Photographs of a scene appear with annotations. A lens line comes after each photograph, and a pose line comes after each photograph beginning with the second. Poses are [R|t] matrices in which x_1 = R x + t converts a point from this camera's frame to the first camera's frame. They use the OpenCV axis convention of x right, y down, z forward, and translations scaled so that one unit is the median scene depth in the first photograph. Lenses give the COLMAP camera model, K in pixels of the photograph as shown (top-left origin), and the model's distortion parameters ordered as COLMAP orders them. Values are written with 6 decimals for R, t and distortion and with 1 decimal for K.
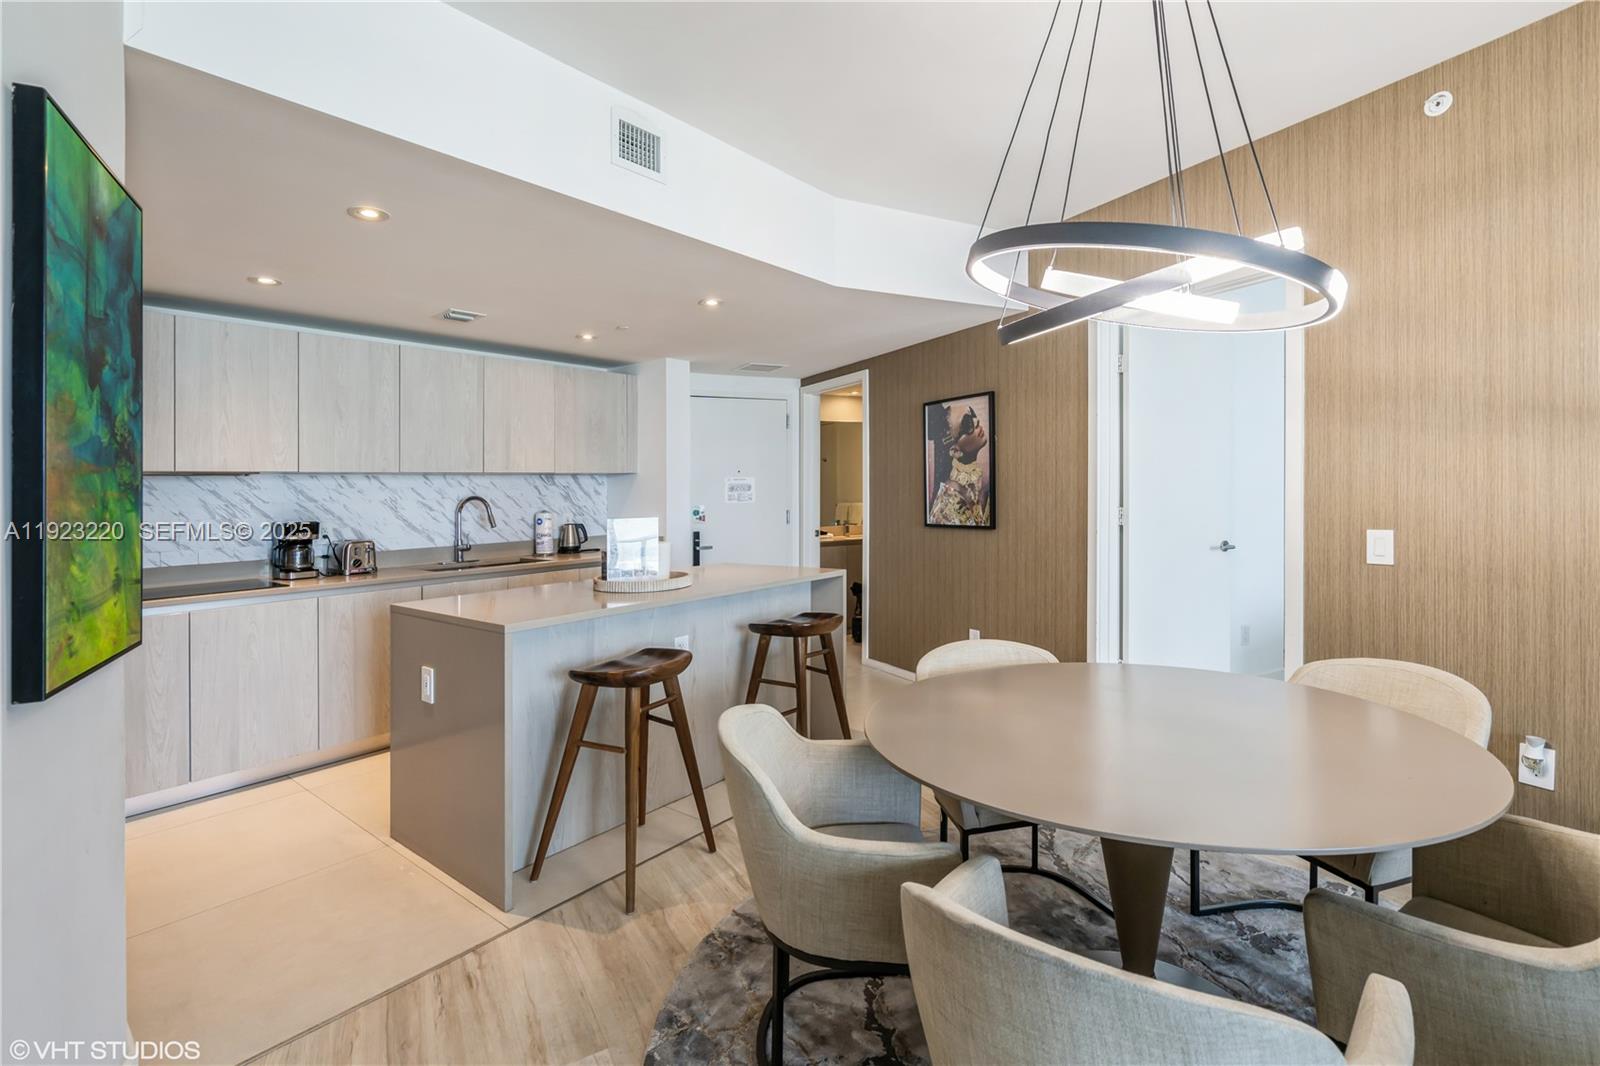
lens RADIAL K [[739.8, 0, 783.0], [0, 739.8, 433.6], [0, 0, 1]] dist [-0.001074, 0.000489]
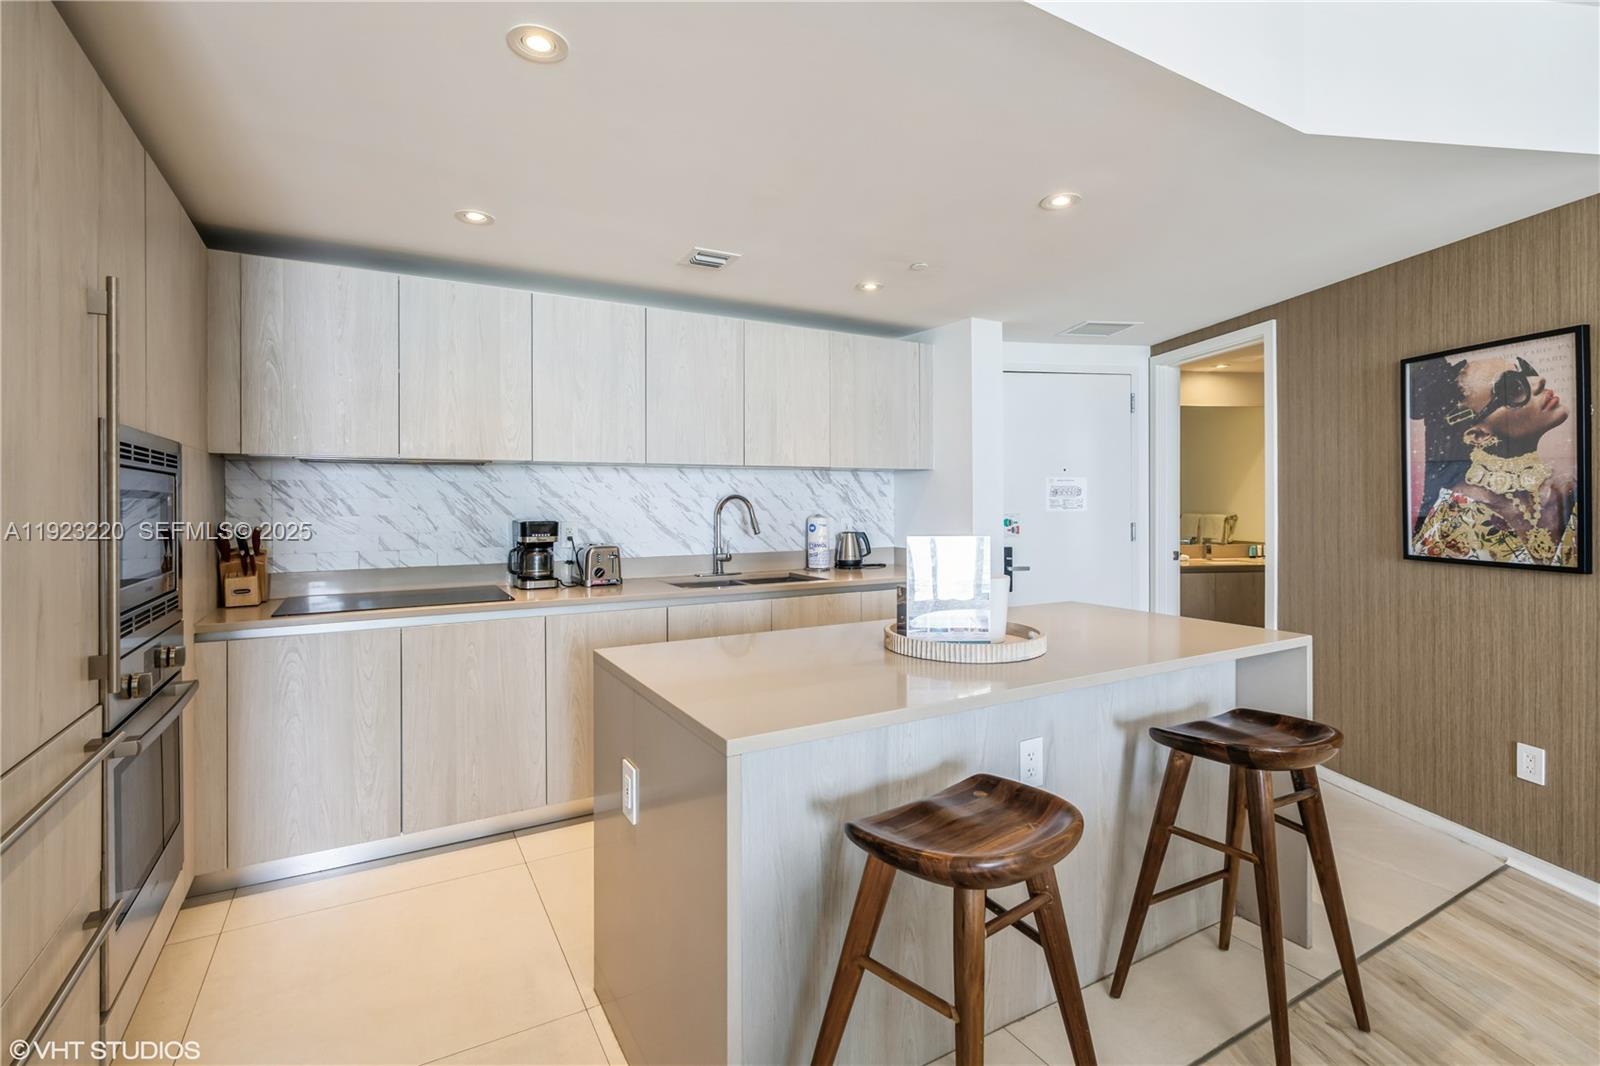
lens RADIAL K [[739.8, 0, 792.4], [0, 739.8, 500.7], [0, 0, 1]] dist [-0.001074, 0.000489]
pose [[0.936518, 0.024067, -0.349792, -0.076260], [0.006514, 0.996275, 0.085988, 0.022219], [0.350559, -0.082808, 0.932873, 0.269878]]
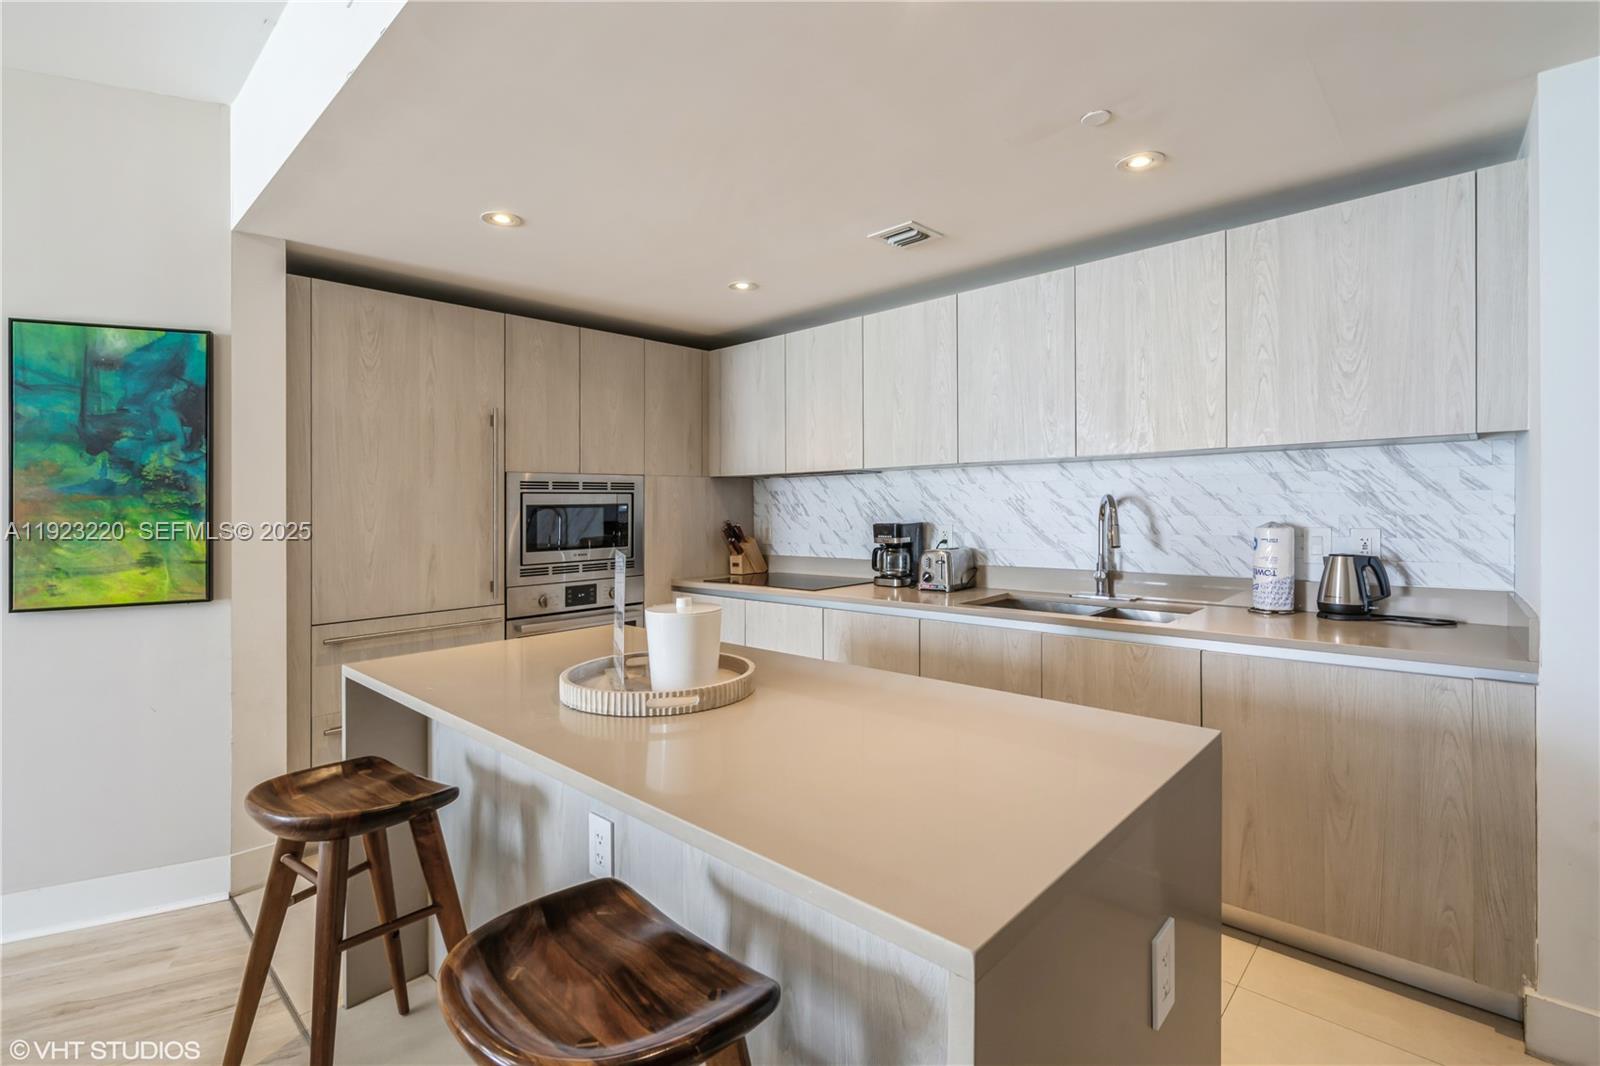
lens RADIAL K [[739.8, 0, 773.5], [0, 739.8, 507.7], [0, 0, 1]] dist [-0.001074, 0.000489]
pose [[-0.050150, 0.038513, -0.997999, 0.208135], [0.103754, 0.994051, 0.033147, 0.047250], [0.993338, -0.101884, -0.053847, 0.765138]]
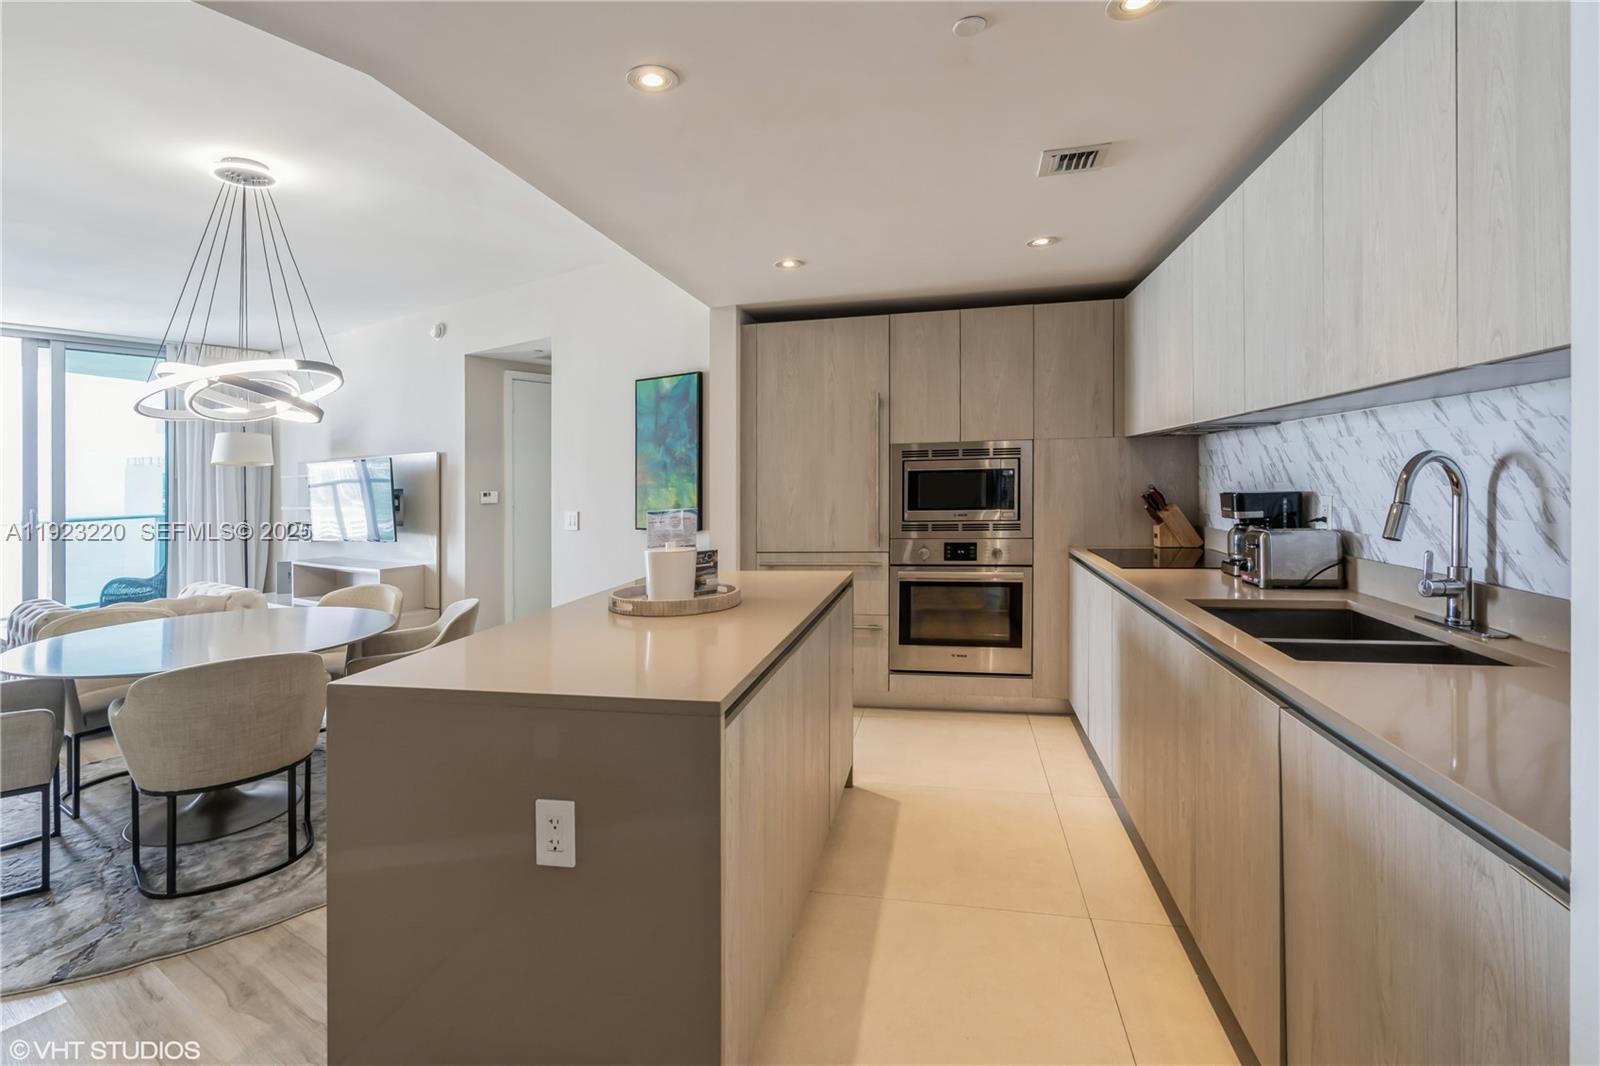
lens RADIAL K [[739.8, 0, 780.5], [0, 739.8, 478.2], [0, 0, 1]] dist [-0.001074, 0.000489]
pose [[-0.877536, 0.054509, -0.476403, 0.036517], [0.094538, 0.993685, -0.060445, 0.090621], [0.470100, -0.098081, -0.877147, 1.178874]]
